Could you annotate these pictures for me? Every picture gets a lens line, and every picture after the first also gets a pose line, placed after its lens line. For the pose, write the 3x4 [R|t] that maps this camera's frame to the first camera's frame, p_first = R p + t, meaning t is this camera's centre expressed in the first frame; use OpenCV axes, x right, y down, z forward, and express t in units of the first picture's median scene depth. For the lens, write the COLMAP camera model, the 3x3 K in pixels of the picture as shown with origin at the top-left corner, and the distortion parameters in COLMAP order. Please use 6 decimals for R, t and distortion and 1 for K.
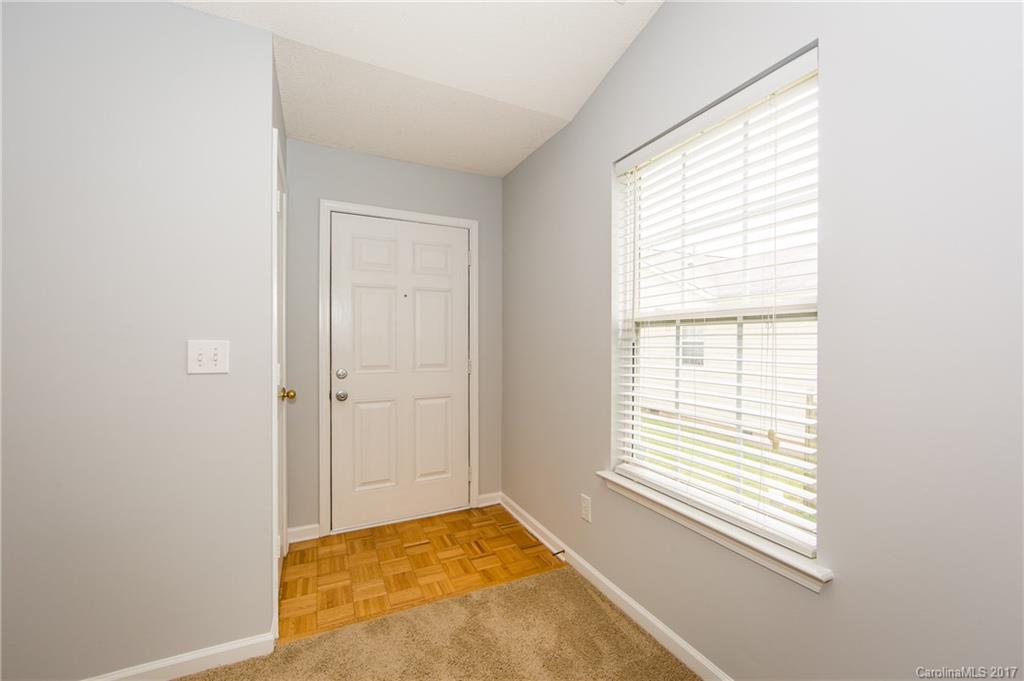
lens RADIAL K [[408.1, 0, 519.9], [0, 408.1, 333.2], [0, 0, 1]] dist [-0.005829, 0.000052]
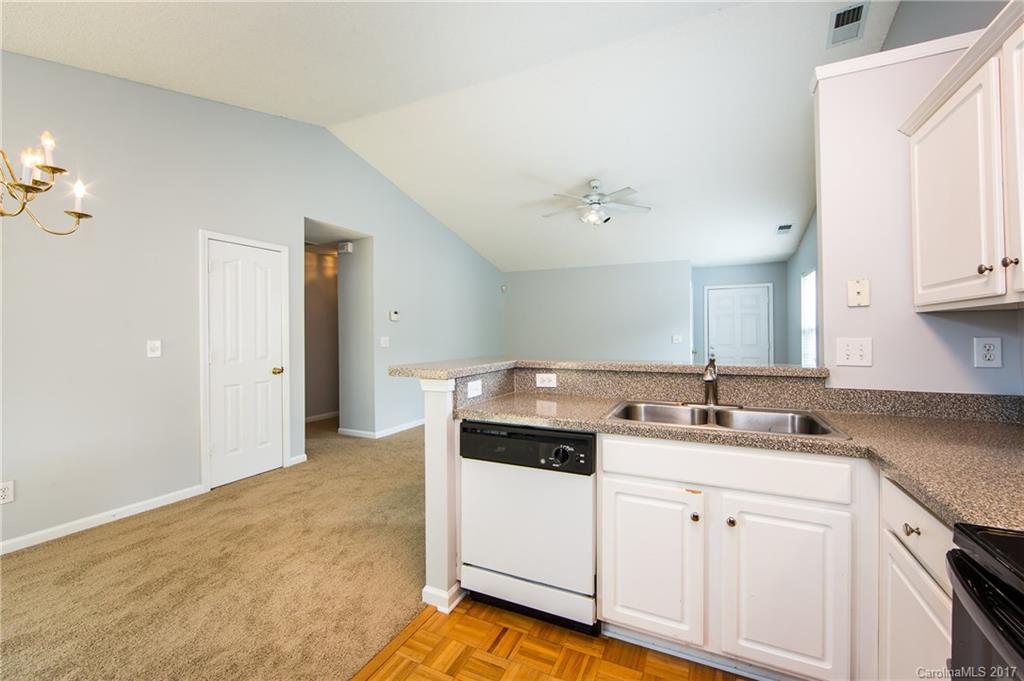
lens RADIAL K [[408.1, 0, 512.3], [0, 408.1, 333.5], [0, 0, 1]] dist [-0.005829, 0.000052]
pose [[0.619307, -0.003868, -0.785139, 1.420184], [0.012652, 0.999907, 0.005053, -0.031552], [0.785047, -0.013063, 0.619299, -2.838606]]
